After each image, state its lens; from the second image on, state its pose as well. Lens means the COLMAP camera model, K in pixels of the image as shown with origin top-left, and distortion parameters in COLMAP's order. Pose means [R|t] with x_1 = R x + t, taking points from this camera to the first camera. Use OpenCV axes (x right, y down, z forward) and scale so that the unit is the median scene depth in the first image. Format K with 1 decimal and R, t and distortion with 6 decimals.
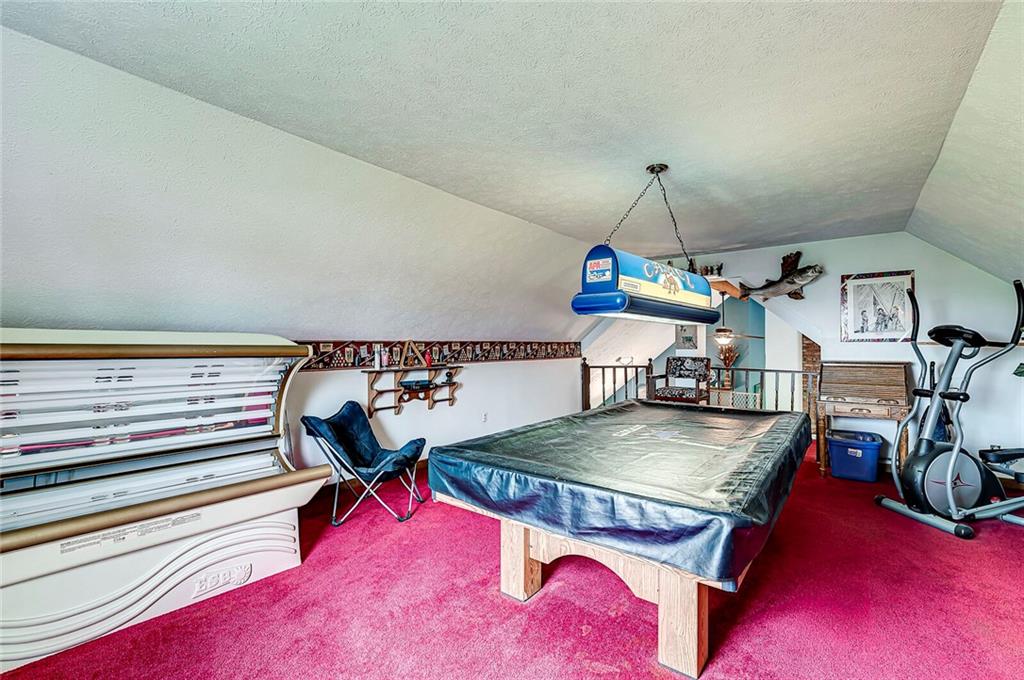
lens RADIAL K [[450.7, 0, 506.6], [0, 450.7, 345.7], [0, 0, 1]] dist [-0.001435, 0.000454]
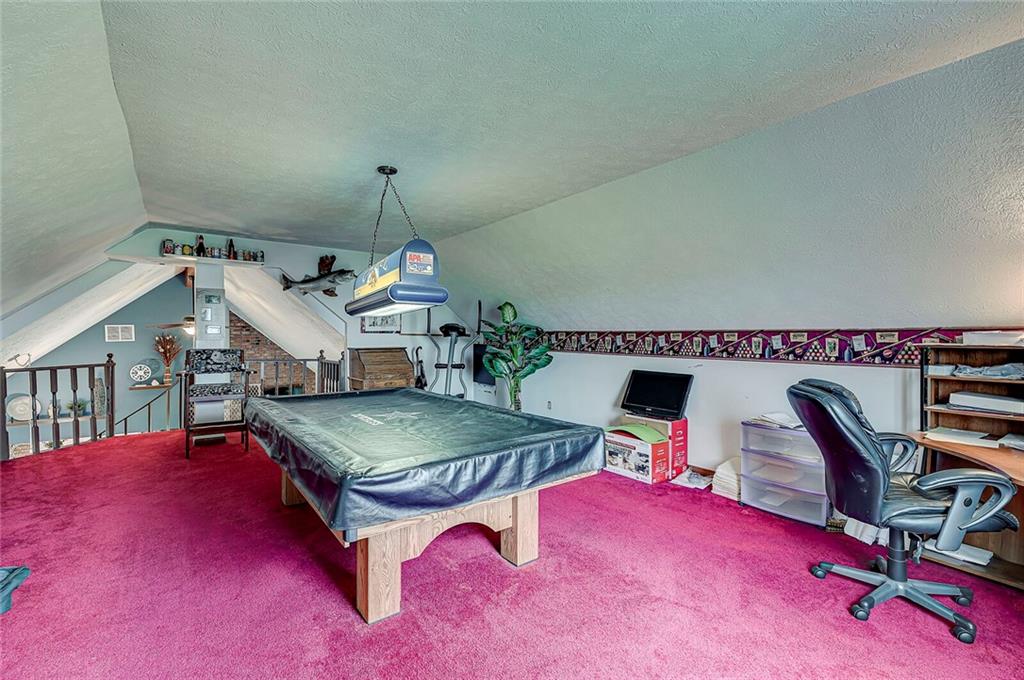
lens RADIAL K [[450.7, 0, 508.6], [0, 450.7, 333.5], [0, 0, 1]] dist [-0.001435, 0.000454]
pose [[0.227709, 0.003849, 0.973722, -0.758699], [0.001615, 0.999989, -0.004331, -0.000932], [-0.973728, 0.002559, 0.227701, 0.568675]]
